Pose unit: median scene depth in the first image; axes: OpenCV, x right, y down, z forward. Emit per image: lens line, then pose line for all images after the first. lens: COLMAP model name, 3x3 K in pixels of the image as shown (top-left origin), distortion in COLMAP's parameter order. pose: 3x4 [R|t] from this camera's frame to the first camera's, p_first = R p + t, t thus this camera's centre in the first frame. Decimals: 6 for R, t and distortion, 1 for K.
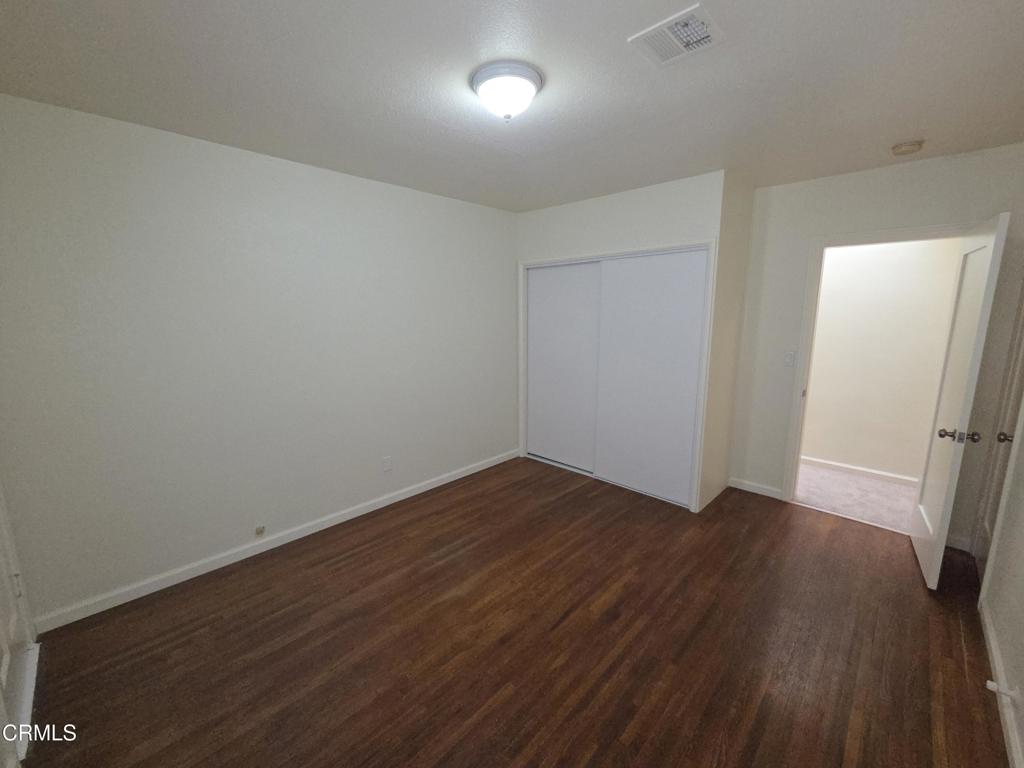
lens RADIAL K [[416.4, 0, 514.3], [0, 416.4, 381.9], [0, 0, 1]] dist [0.000755, -0.000155]
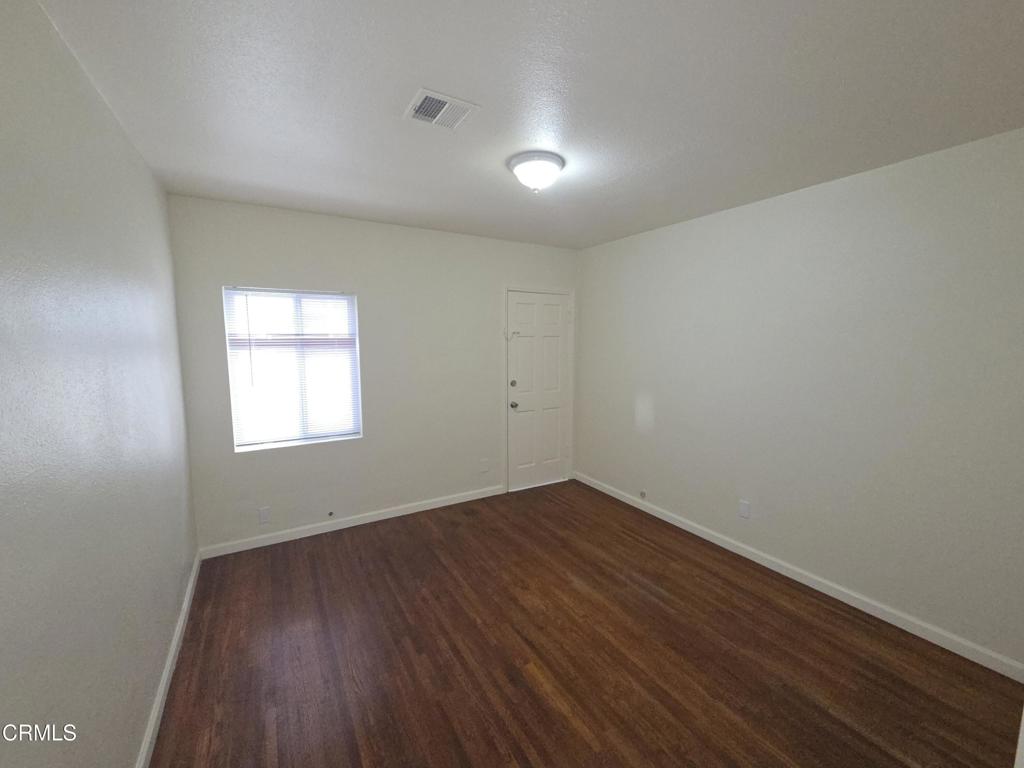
lens RADIAL K [[416.4, 0, 514.3], [0, 416.4, 381.9], [0, 0, 1]] dist [0.000755, -0.000155]
pose [[-0.269249, 0.105287, -0.957298, 0.868262], [-0.166612, 0.973926, 0.153977, -0.165111], [0.948549, 0.200955, -0.244687, 0.923353]]
